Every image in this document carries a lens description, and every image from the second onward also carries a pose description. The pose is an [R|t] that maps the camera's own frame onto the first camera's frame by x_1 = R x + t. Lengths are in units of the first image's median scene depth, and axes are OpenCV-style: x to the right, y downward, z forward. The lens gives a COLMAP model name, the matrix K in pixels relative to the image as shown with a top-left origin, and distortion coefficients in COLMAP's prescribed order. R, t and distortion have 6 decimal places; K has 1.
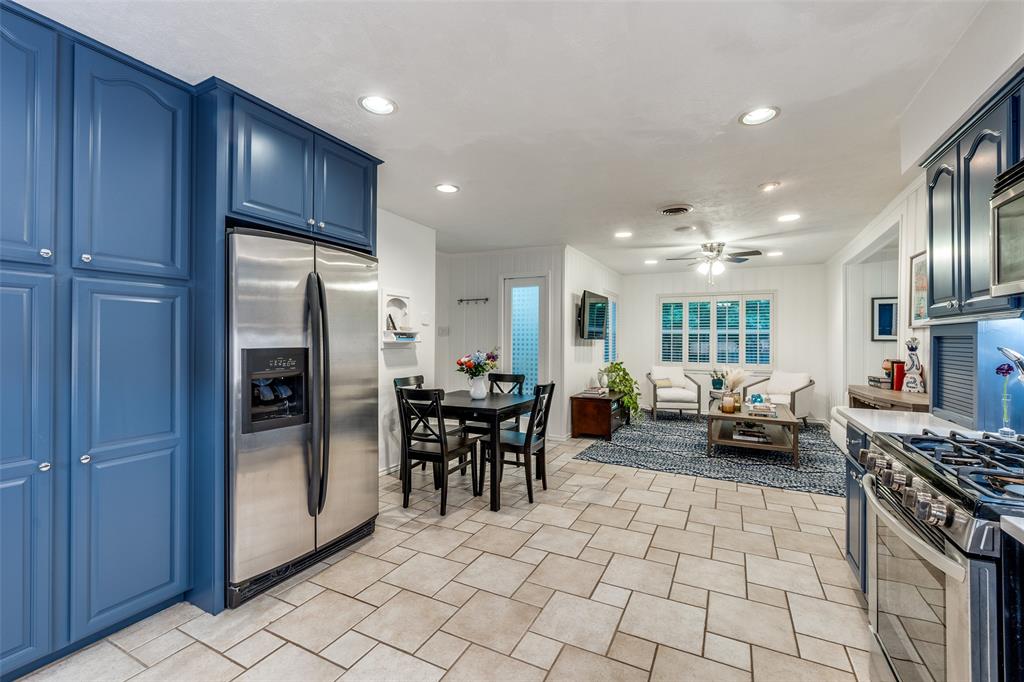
lens RADIAL K [[436.4, 0, 505.4], [0, 436.4, 338.8], [0, 0, 1]] dist [-0.008732, -0.000261]
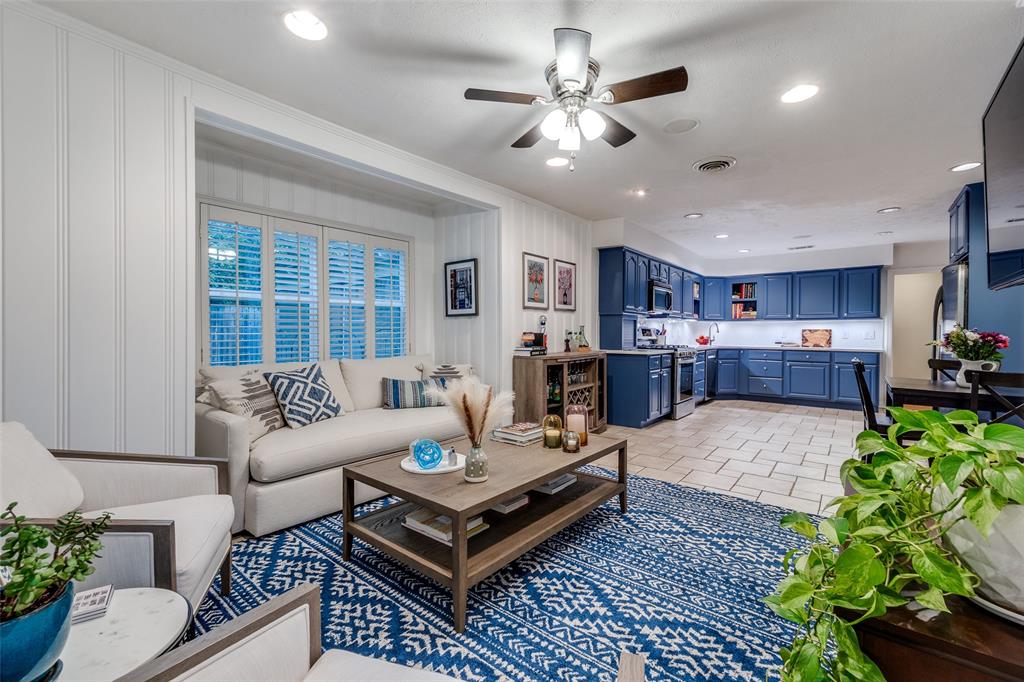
lens RADIAL K [[436.4, 0, 506.0], [0, 436.4, 337.6], [0, 0, 1]] dist [-0.008732, -0.000261]
pose [[-0.979103, -0.012123, 0.203004, 0.486179], [-0.010485, 0.999903, 0.009143, 0.036193], [-0.203095, 0.006823, -0.979135, 1.530608]]
